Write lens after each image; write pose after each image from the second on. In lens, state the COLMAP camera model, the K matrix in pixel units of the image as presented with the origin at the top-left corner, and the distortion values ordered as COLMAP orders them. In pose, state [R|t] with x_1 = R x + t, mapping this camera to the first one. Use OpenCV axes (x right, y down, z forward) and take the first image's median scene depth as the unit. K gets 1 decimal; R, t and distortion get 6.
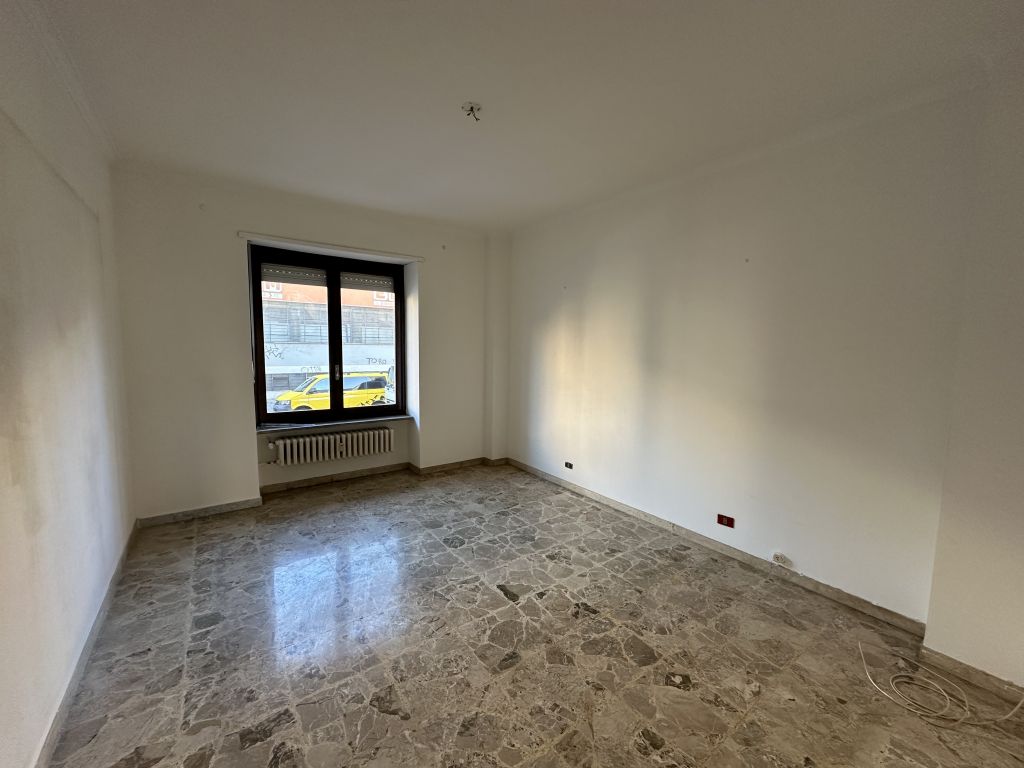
lens RADIAL K [[408.1, 0, 512.4], [0, 408.1, 384.4], [0, 0, 1]] dist [-0.000782, -0.000242]
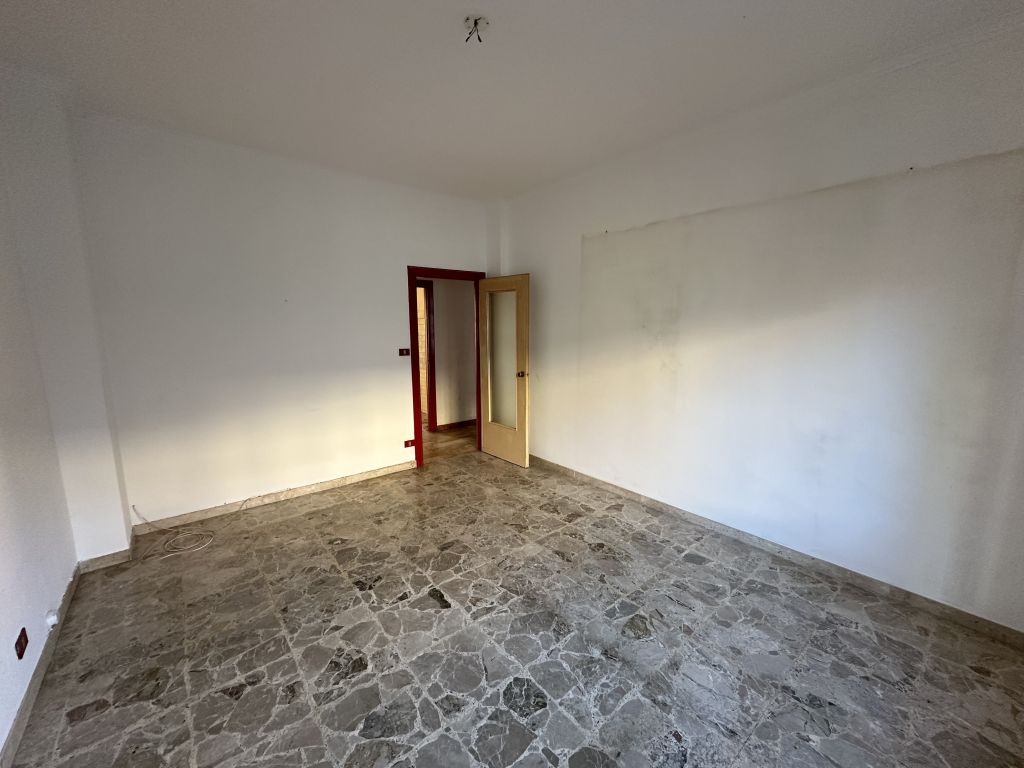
lens RADIAL K [[408.1, 0, 512.2], [0, 408.1, 384.9], [0, 0, 1]] dist [-0.000782, -0.000242]
pose [[-0.998105, -0.007161, -0.061121, -0.113479], [-0.021790, 0.969985, 0.242188, -0.173903], [0.057552, 0.243061, -0.968302, 1.758565]]
